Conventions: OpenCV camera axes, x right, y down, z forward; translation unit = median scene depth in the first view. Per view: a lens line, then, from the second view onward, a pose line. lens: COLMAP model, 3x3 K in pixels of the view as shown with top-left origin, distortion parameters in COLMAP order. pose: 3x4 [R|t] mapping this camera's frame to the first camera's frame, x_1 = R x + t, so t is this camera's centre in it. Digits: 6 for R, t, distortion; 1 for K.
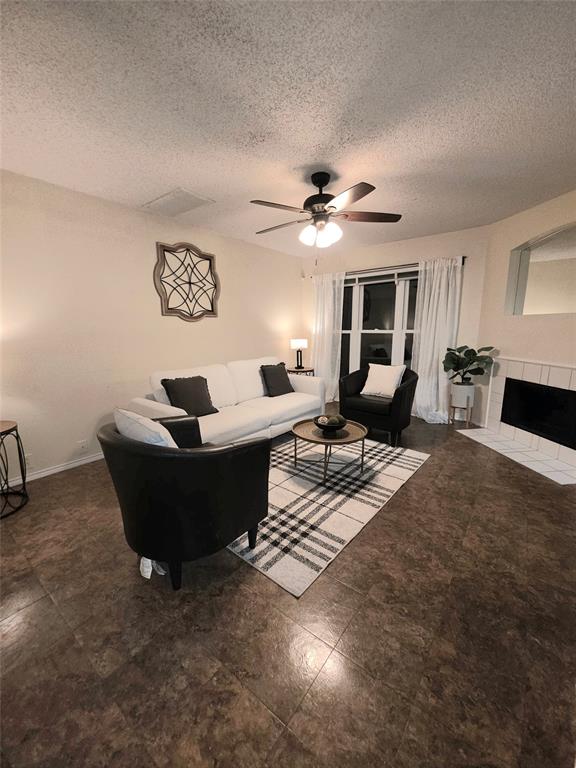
lens RADIAL K [[308.3, 0, 287.8], [0, 308.3, 383.5], [0, 0, 1]] dist [0.000693, -0.000019]
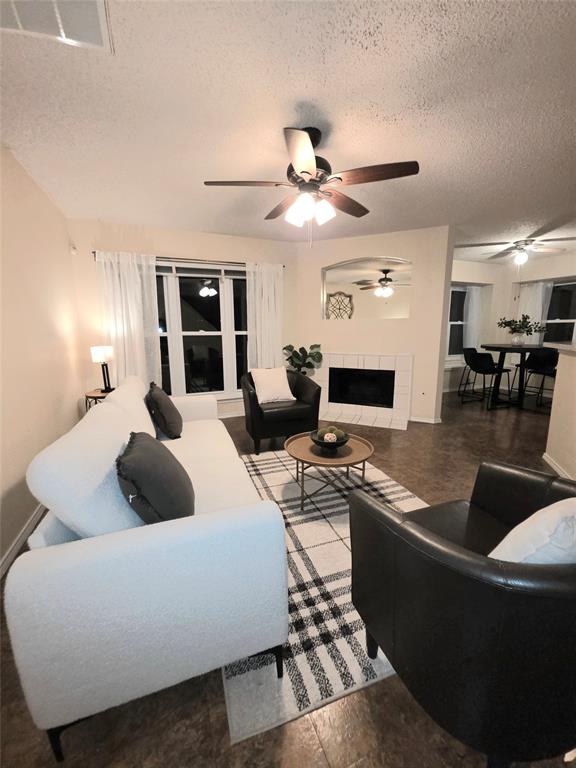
lens RADIAL K [[308.3, 0, 288.0], [0, 308.3, 382.7], [0, 0, 1]] dist [0.000693, -0.000019]
pose [[0.489329, -0.145122, 0.859940, -0.420497], [0.158948, 0.984382, 0.075677, -0.070355], [-0.857492, 0.099655, 0.504754, 0.437034]]
